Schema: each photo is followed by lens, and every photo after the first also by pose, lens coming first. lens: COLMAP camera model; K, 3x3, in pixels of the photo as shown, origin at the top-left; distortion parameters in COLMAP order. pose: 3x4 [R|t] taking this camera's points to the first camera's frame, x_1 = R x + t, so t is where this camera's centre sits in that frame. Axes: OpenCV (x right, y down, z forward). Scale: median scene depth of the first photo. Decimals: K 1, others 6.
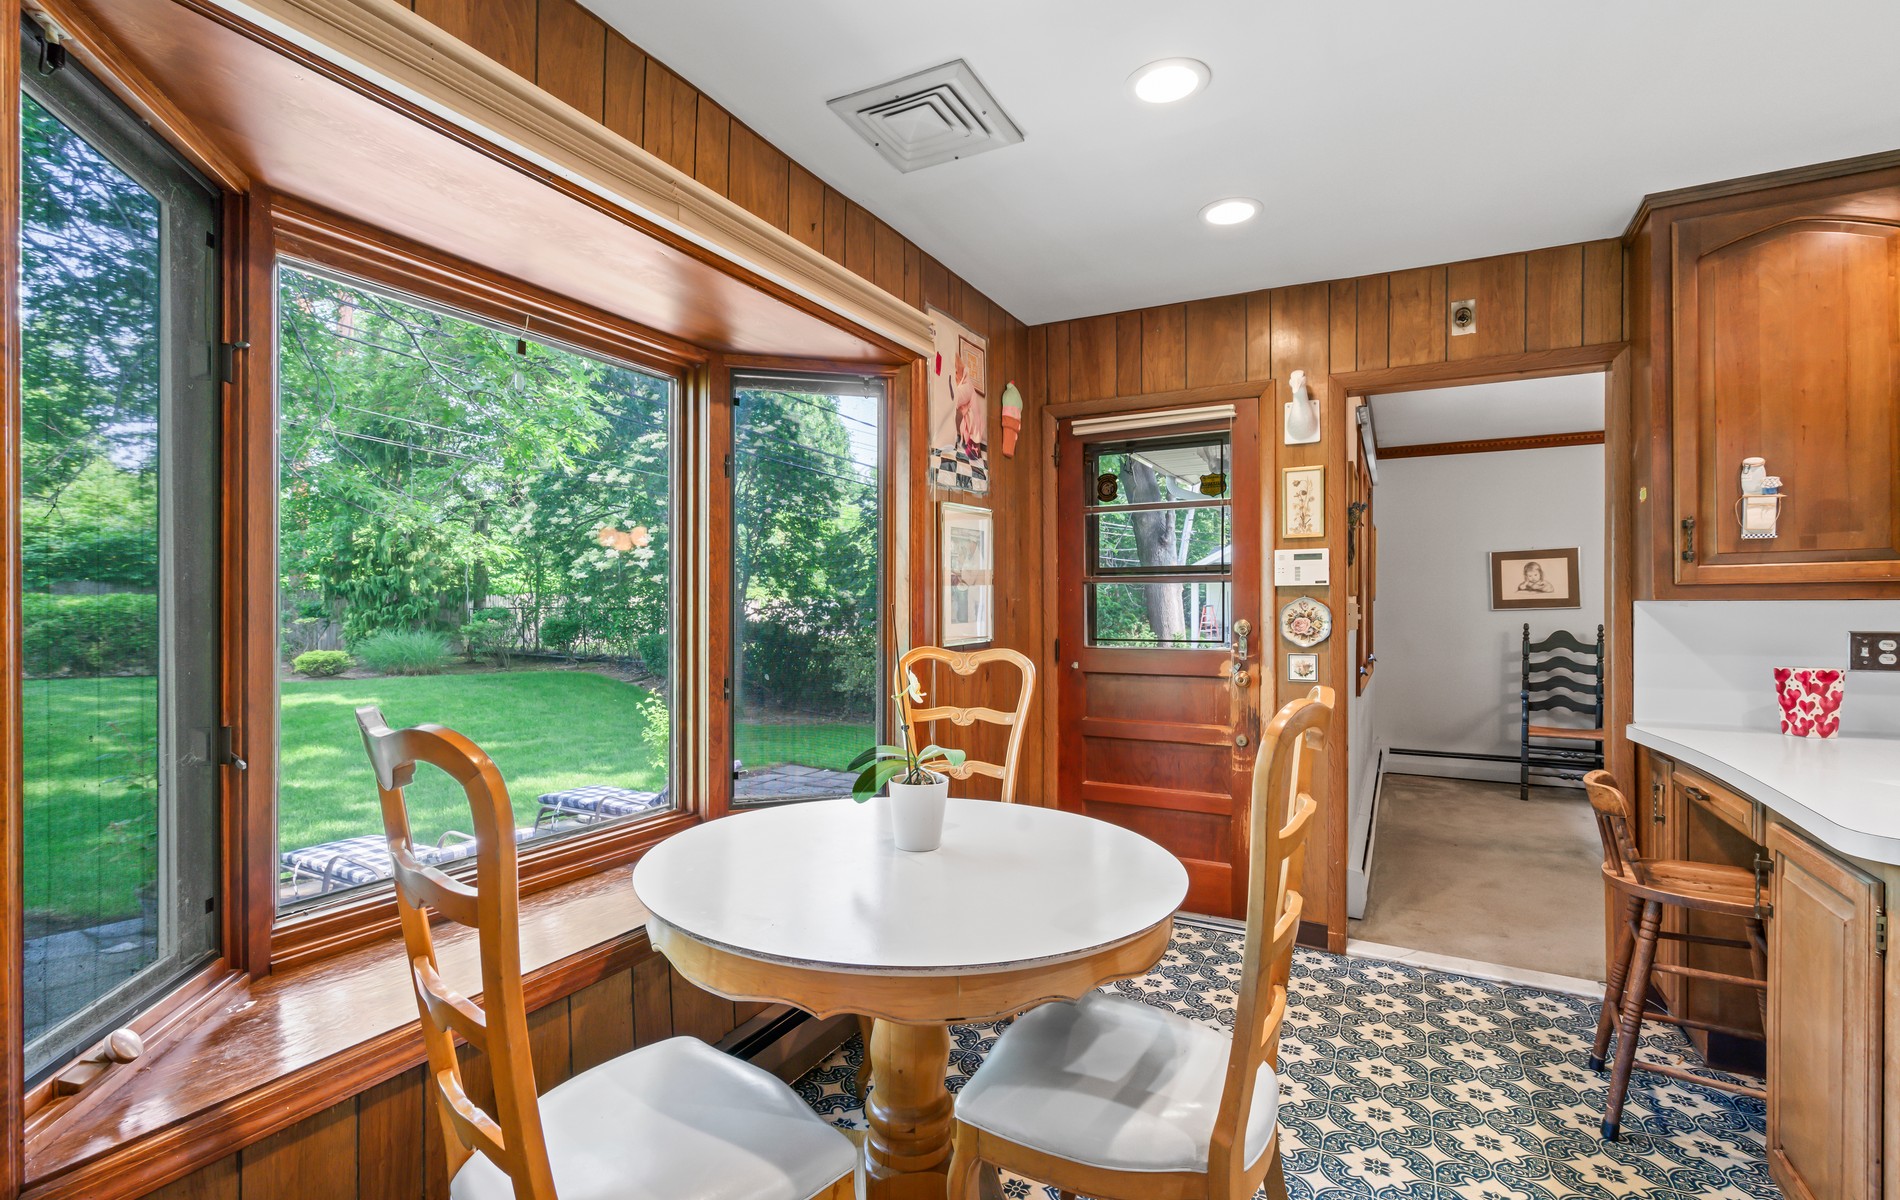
lens RADIAL K [[832.4, 0, 934.4], [0, 832.4, 604.8], [0, 0, 1]] dist [0.000124, 0.000451]
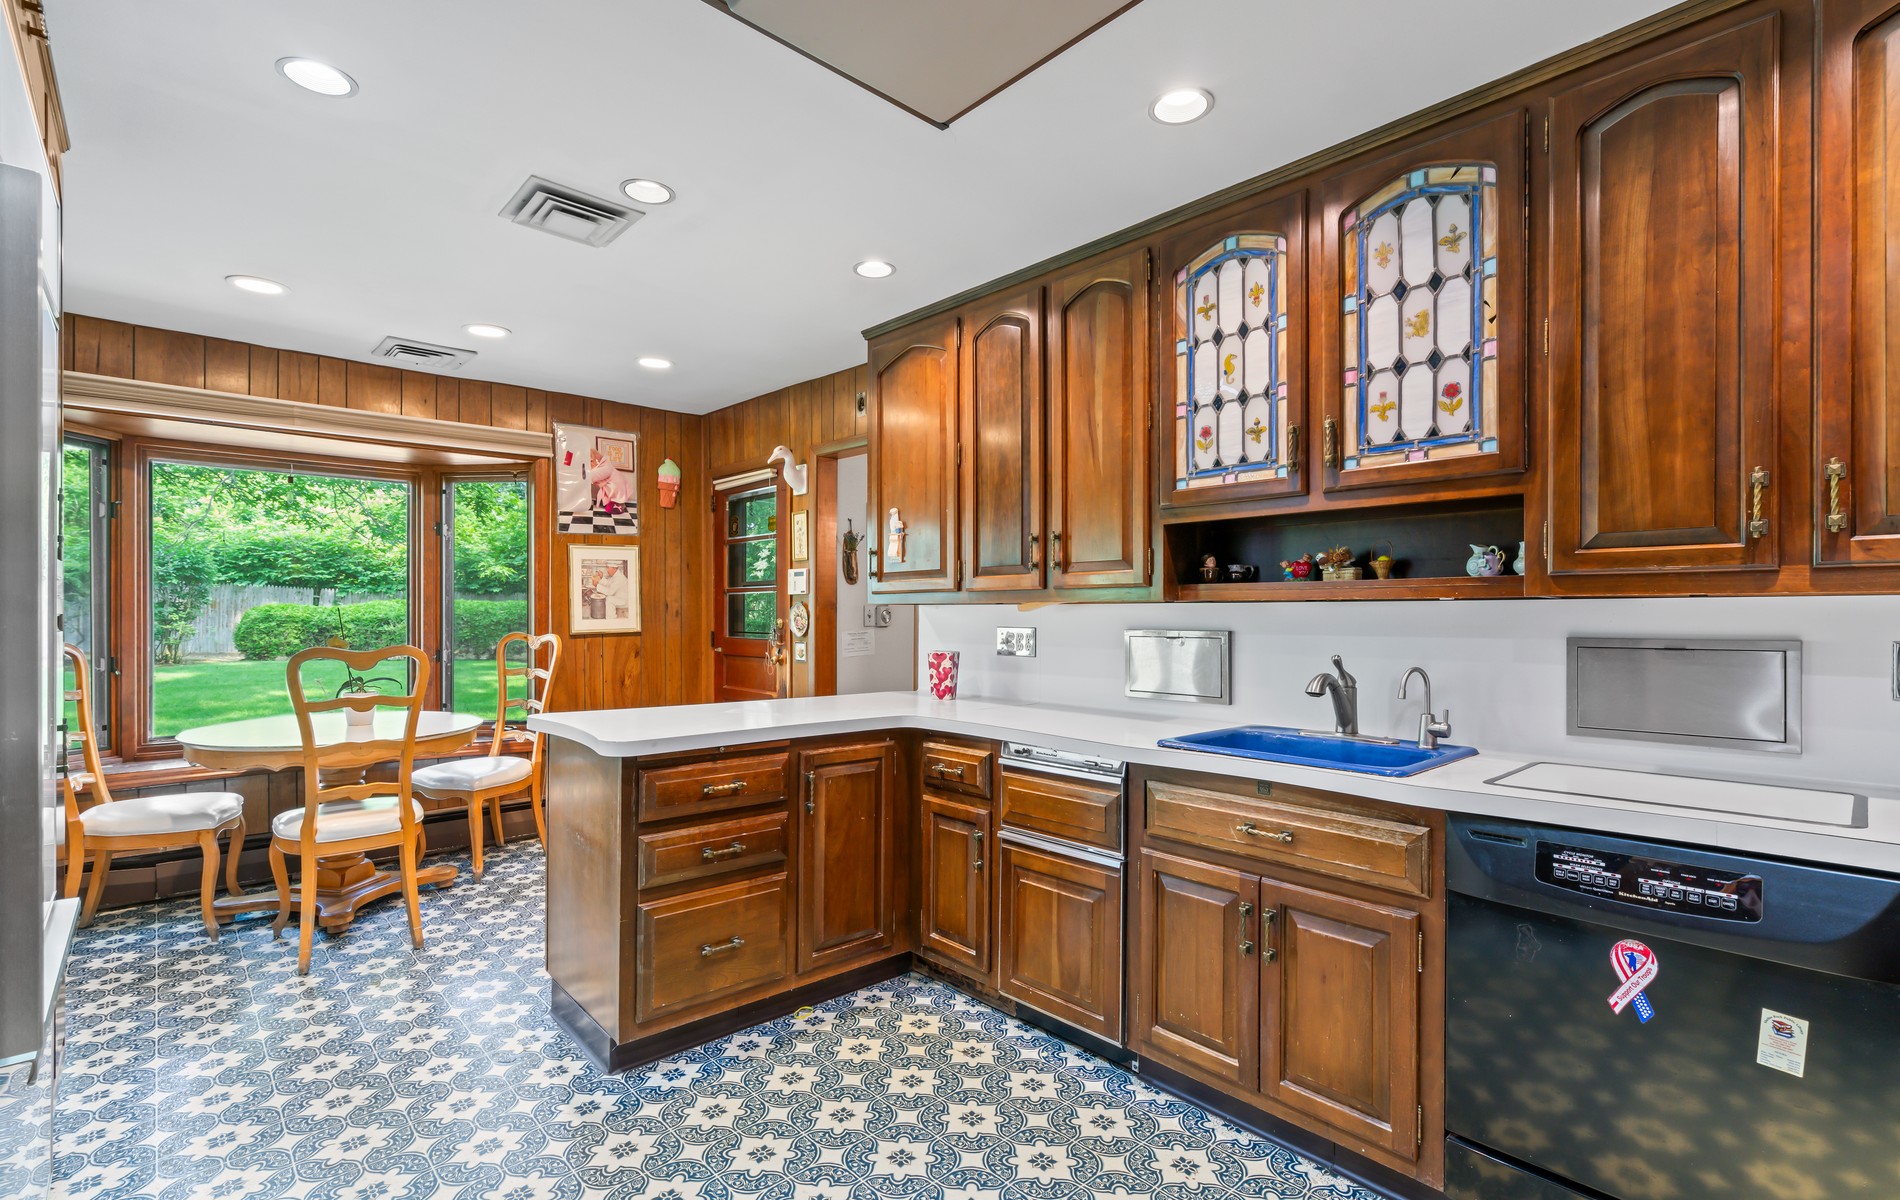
lens RADIAL K [[844.3, 0, 960.1], [0, 844.3, 604.6], [0, 0, 1]] dist [-0.005521, -0.000770]
pose [[0.947422, -0.002501, -0.319977, 1.549531], [0.002042, 0.999996, -0.001772, -0.002790], [0.319981, 0.001026, 0.947423, -0.378248]]
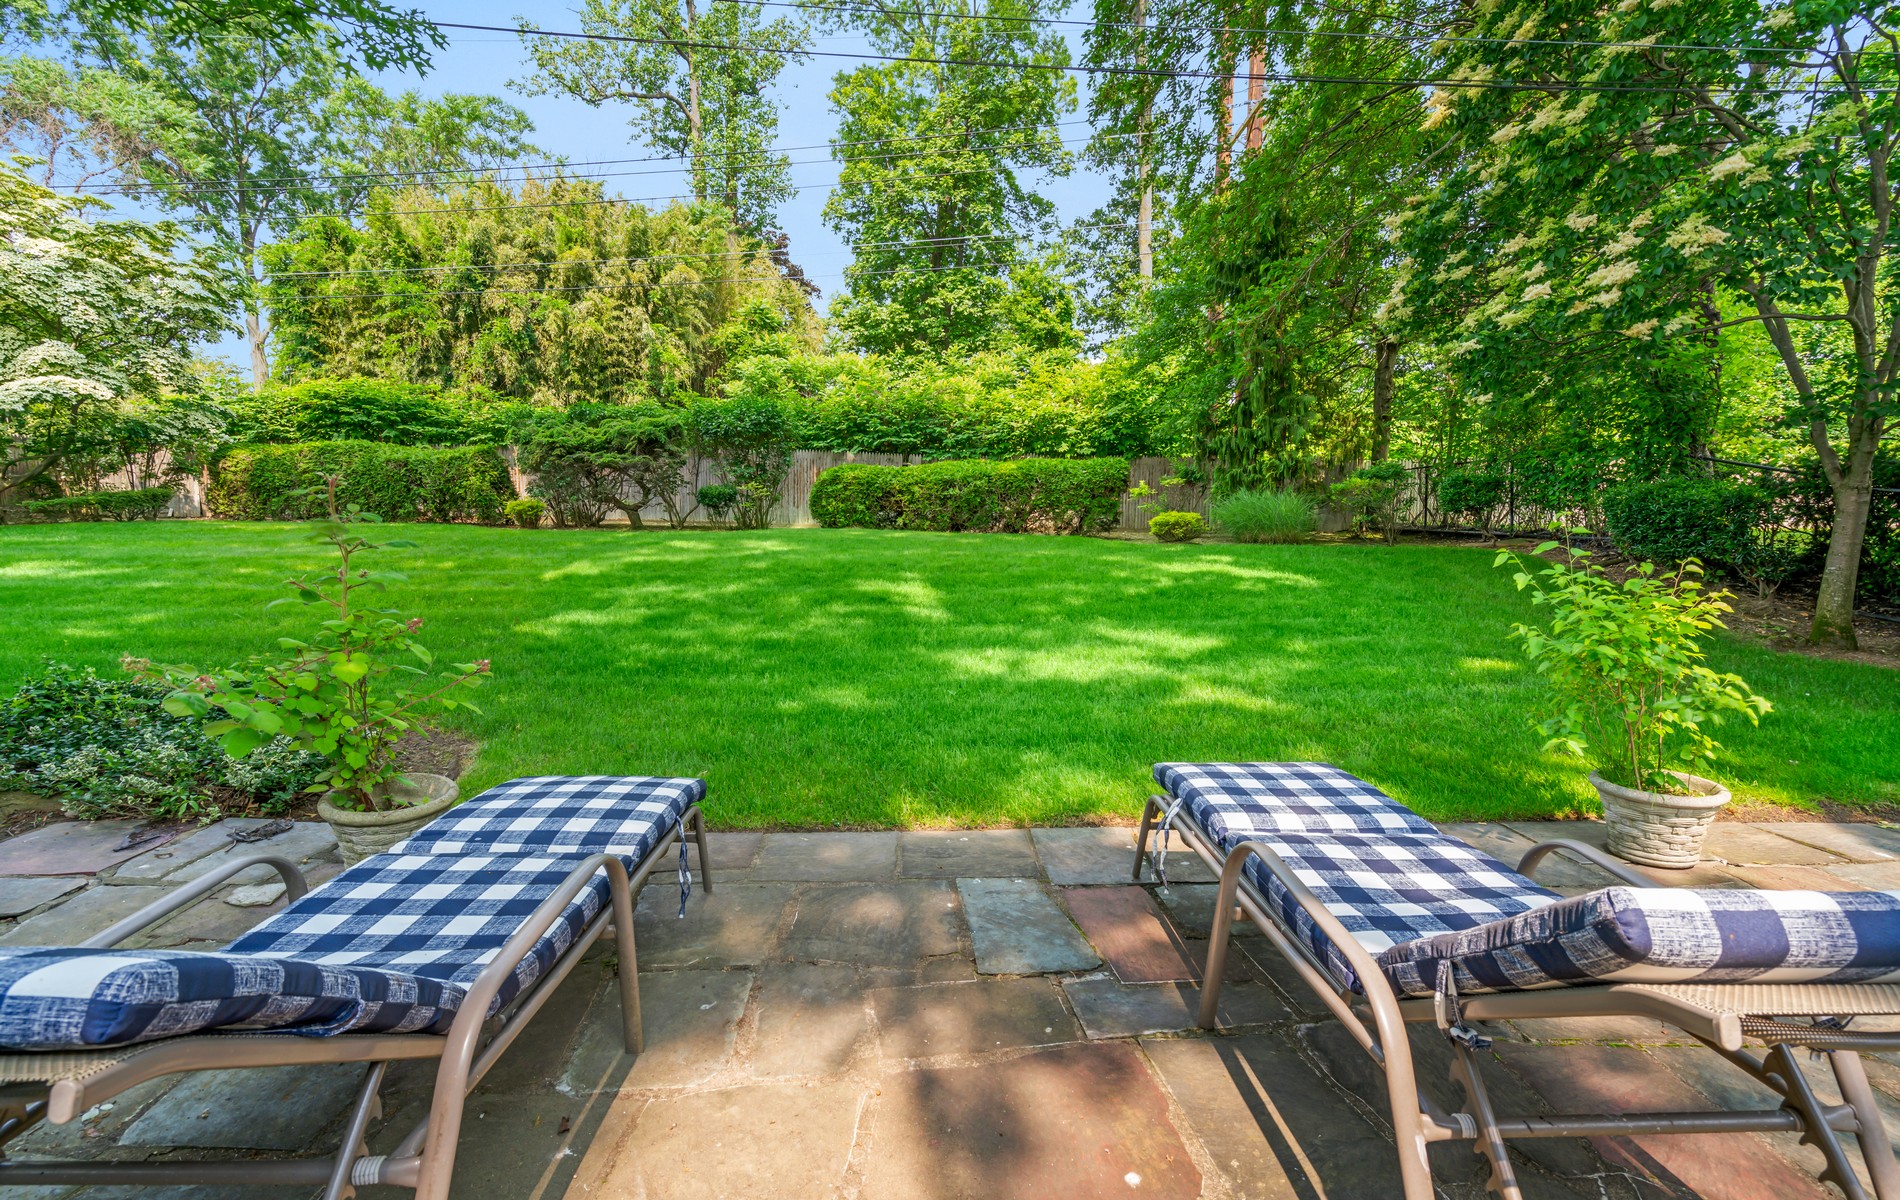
lens RADIAL K [[832.4, 0, 934.4], [0, 832.4, 604.8], [0, 0, 1]] dist [0.000124, 0.000451]
pose [[0.504430, 0.092752, -0.858457, -0.543509], [0.009018, 0.993594, 0.112652, 0.297359], [0.863406, -0.064567, 0.500362, 1.892003]]
